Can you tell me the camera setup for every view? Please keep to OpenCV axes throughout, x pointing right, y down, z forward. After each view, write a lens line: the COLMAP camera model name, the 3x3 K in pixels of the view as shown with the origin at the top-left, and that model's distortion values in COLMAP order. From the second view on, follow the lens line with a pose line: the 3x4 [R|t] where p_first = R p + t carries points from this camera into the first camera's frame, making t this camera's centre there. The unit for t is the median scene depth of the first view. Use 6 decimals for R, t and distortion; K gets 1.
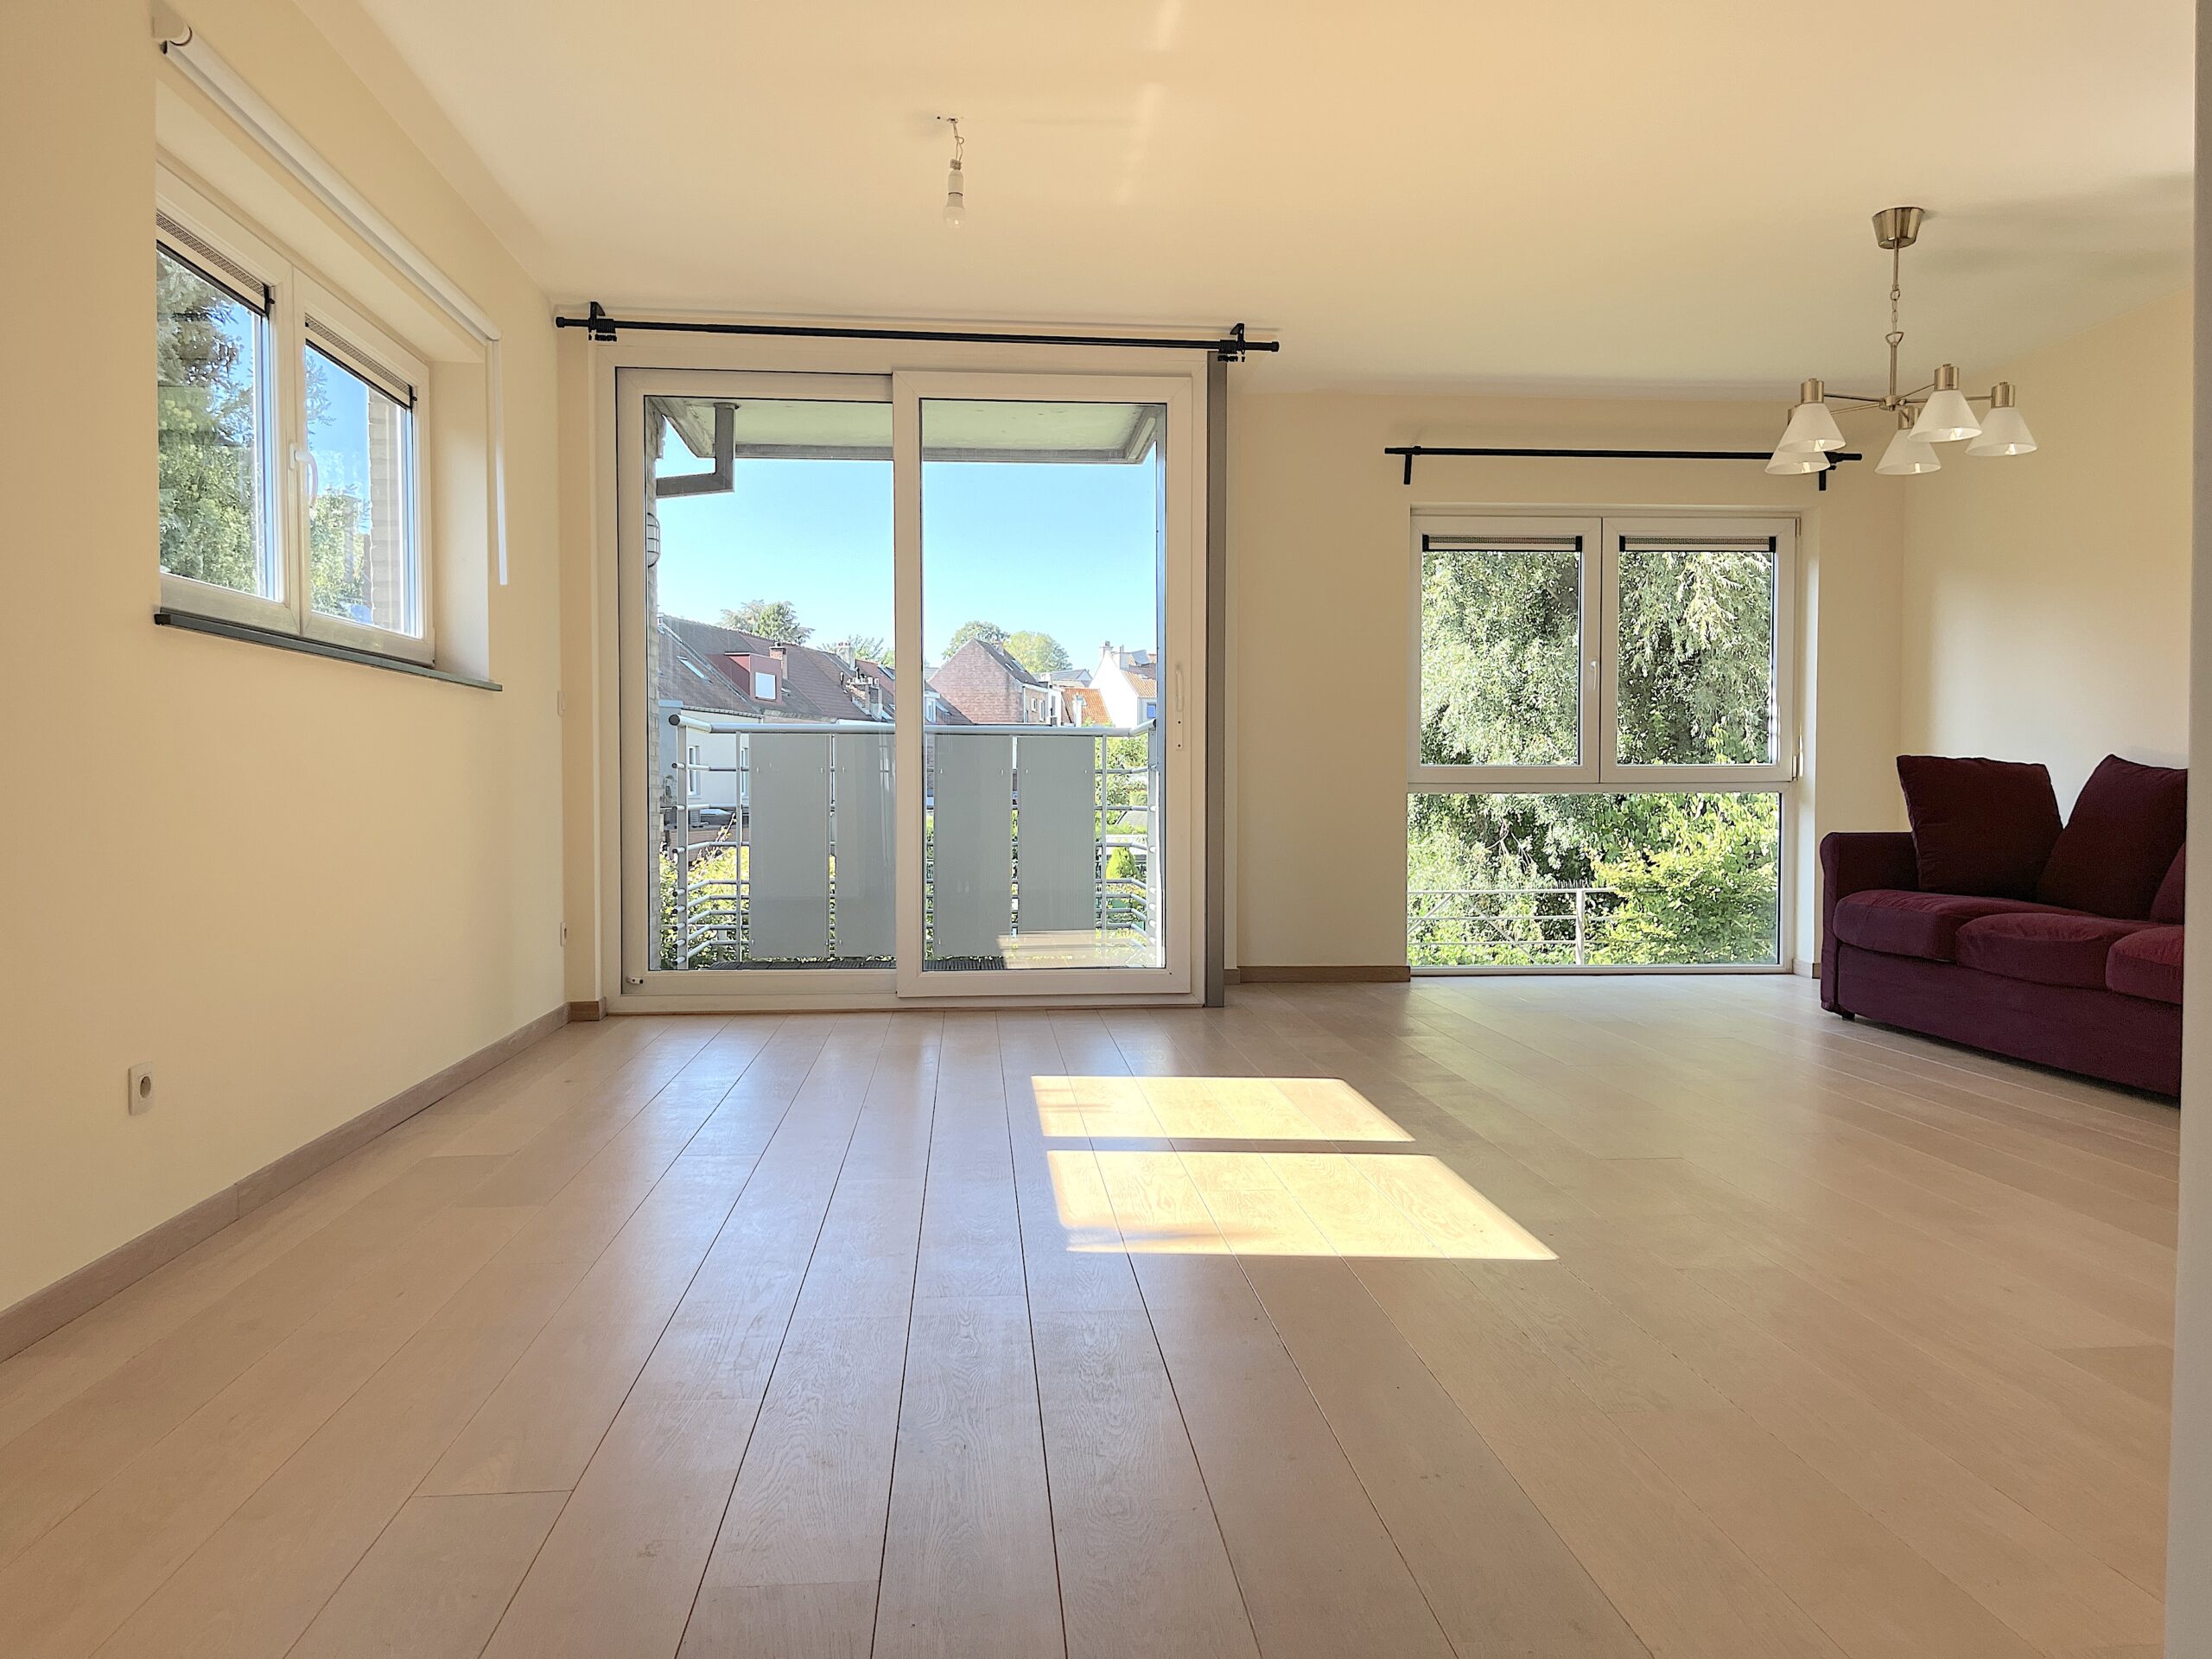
lens RADIAL K [[1665.0, 0, 1117.8], [0, 1665.0, 840.1], [0, 0, 1]] dist [0.053424, -0.053592]
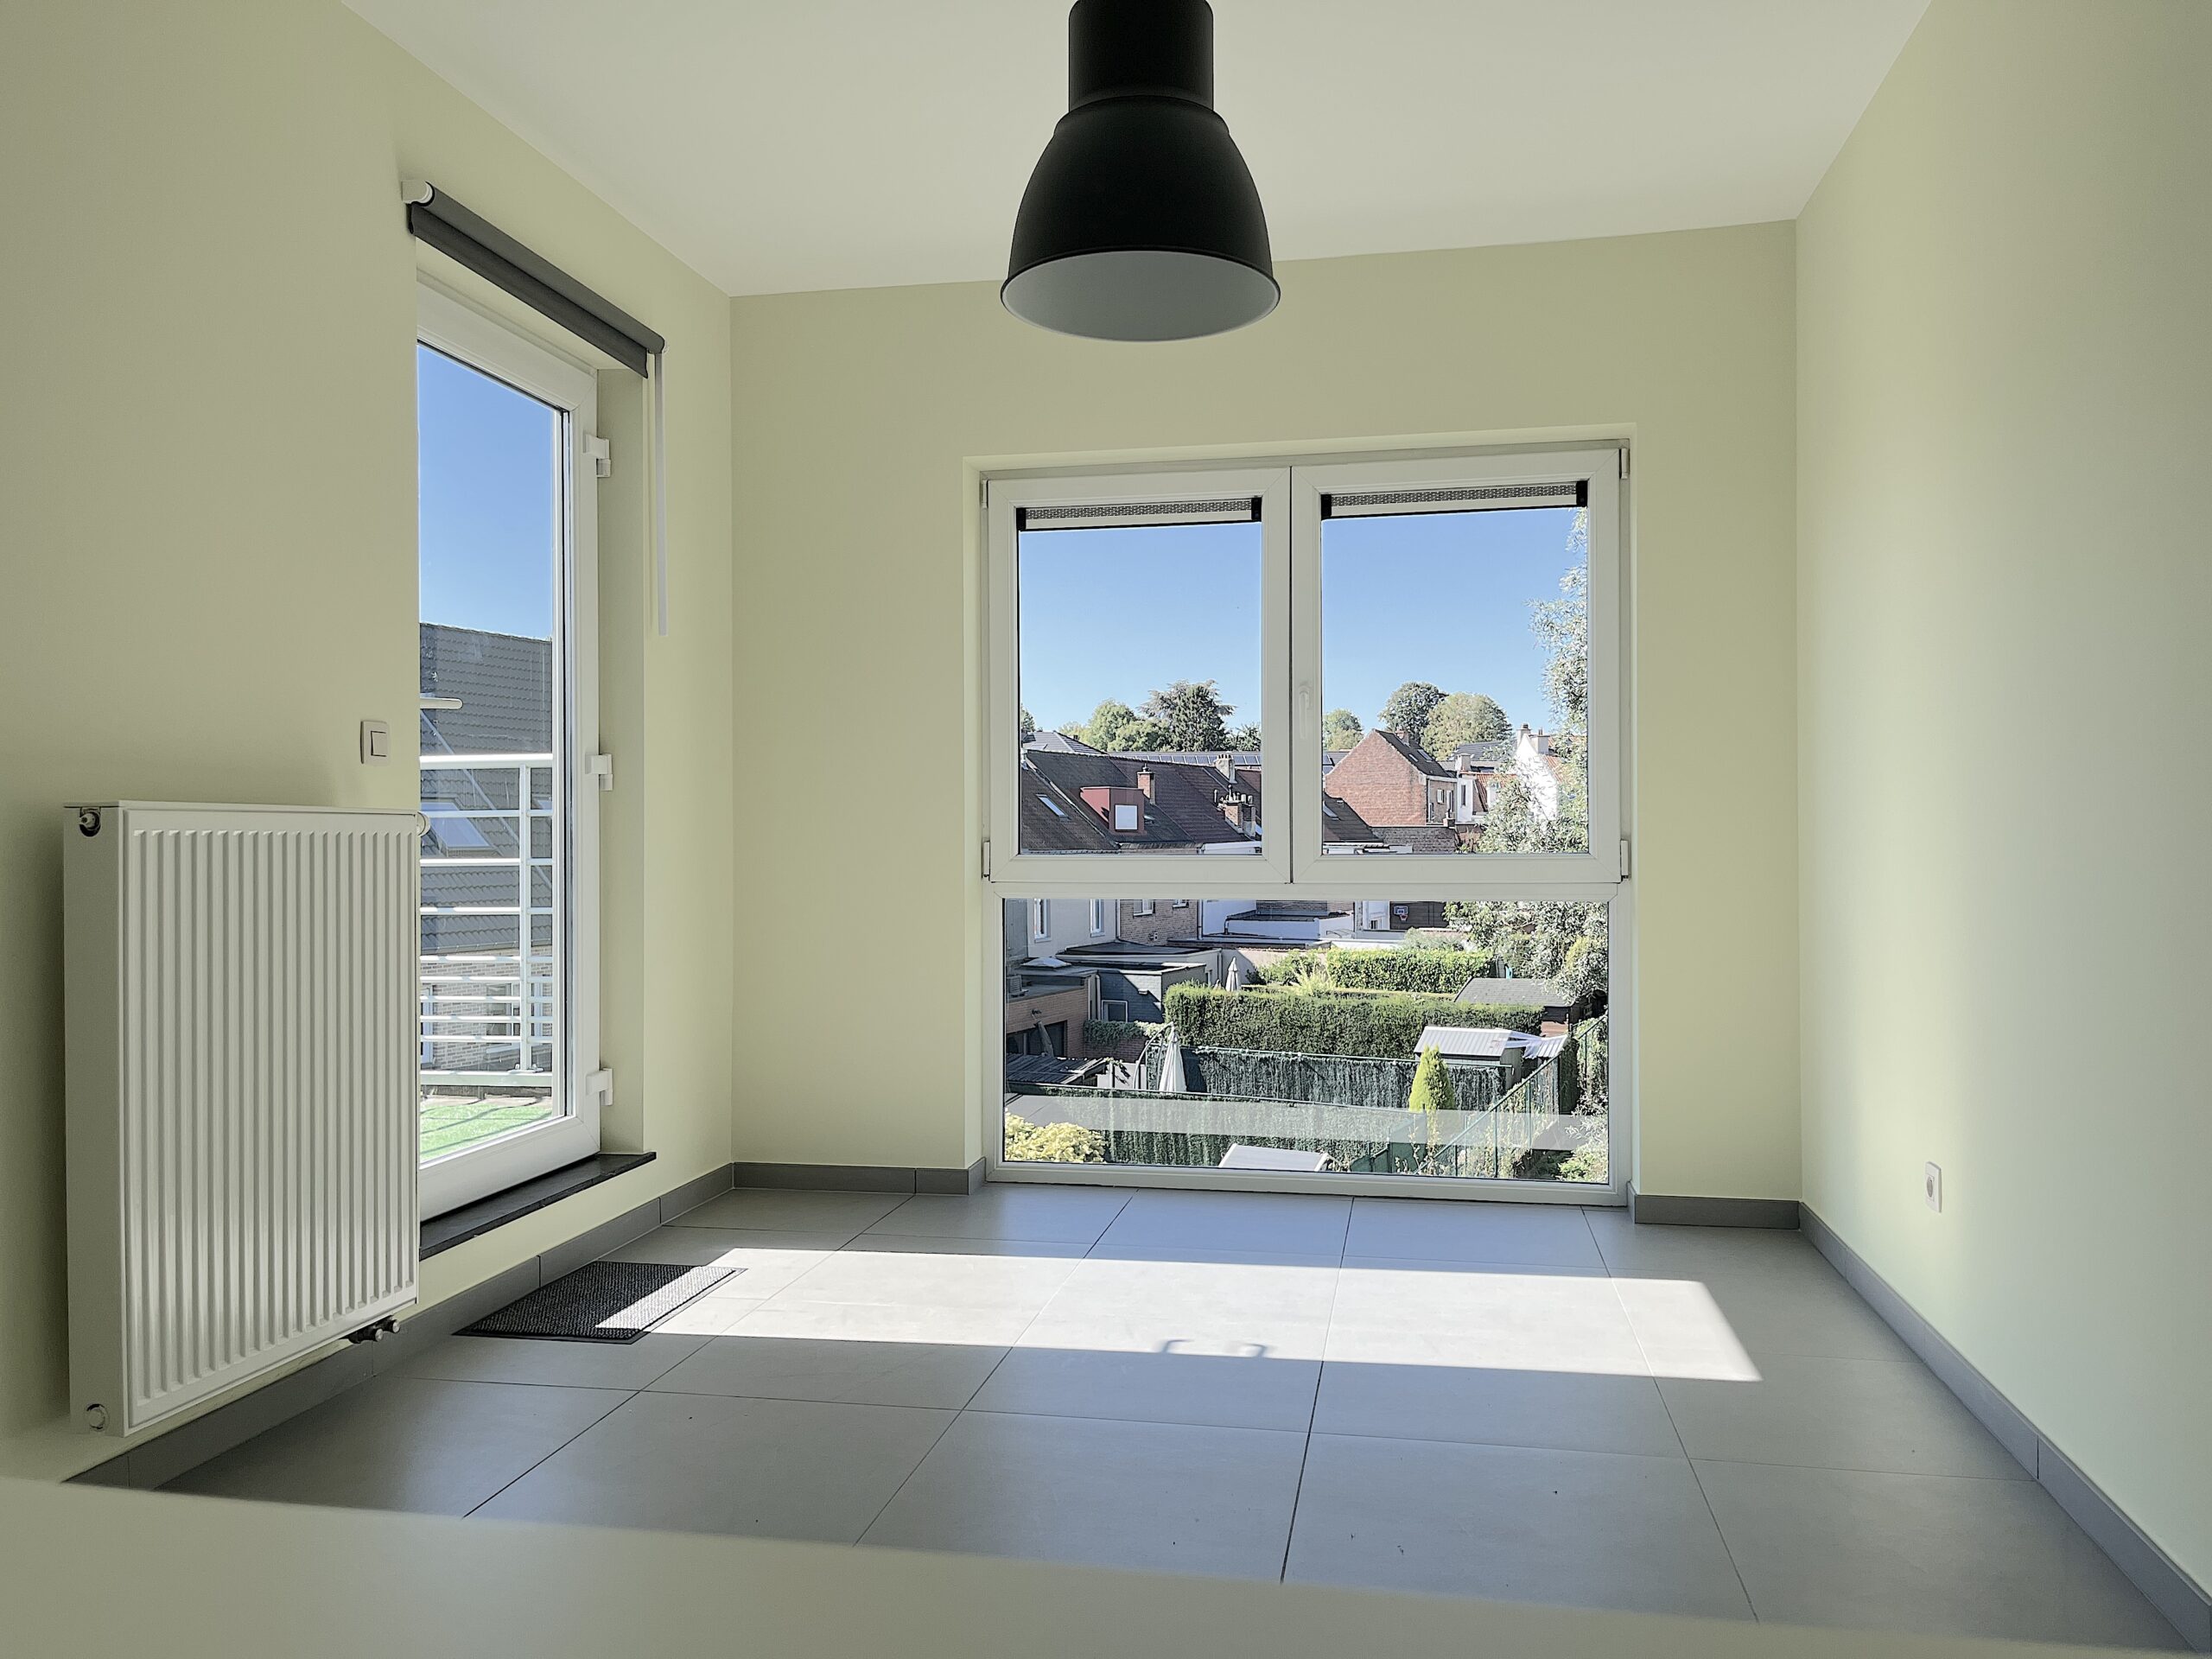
lens RADIAL K [[1665.0, 0, 1094.4], [0, 1665.0, 826.5], [0, 0, 1]] dist [0.053424, -0.053592]
pose [[0.961281, -0.006398, -0.275496, 0.450650], [-0.004840, 0.999184, -0.040093, -0.480011], [0.275528, 0.039874, 0.960466, 0.415172]]
